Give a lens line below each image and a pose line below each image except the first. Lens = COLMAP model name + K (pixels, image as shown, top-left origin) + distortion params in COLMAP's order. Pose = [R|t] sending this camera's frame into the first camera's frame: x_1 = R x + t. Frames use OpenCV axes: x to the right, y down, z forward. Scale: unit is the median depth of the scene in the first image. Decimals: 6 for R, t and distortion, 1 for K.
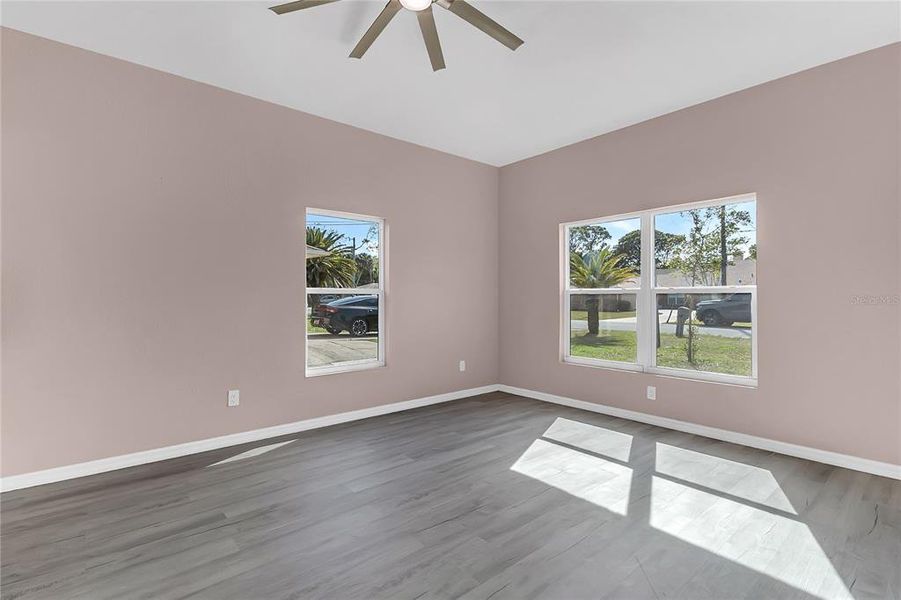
lens RADIAL K [[425.3, 0, 450.5], [0, 425.3, 300.0], [0, 0, 1]] dist [0.001648, -0.000622]
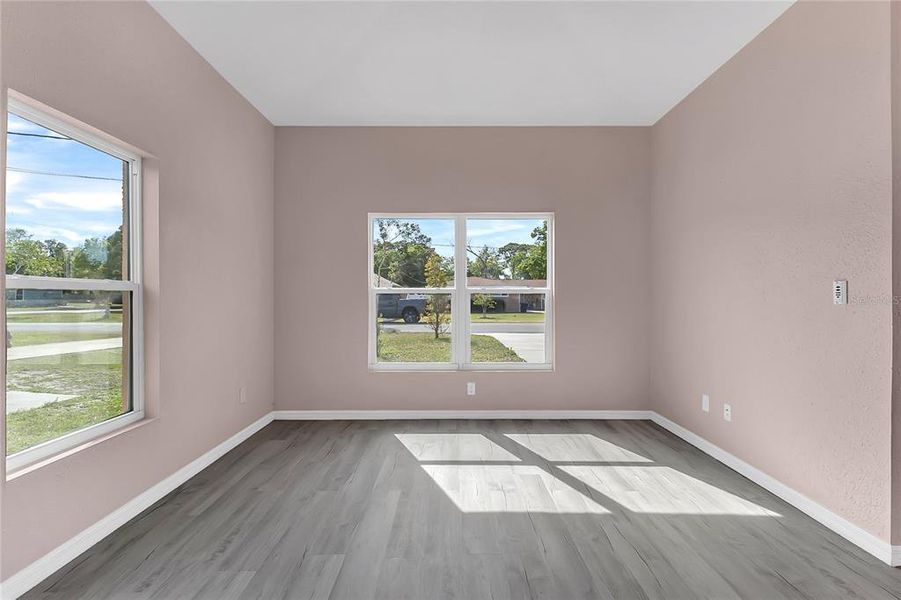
lens RADIAL K [[425.3, 0, 450.5], [0, 425.3, 300.0], [0, 0, 1]] dist [0.001648, -0.000622]
pose [[0.653542, -0.005687, 0.756868, -0.412310], [0.002695, 0.999983, 0.005187, -0.006048], [-0.756885, -0.001350, 0.653547, 0.420187]]
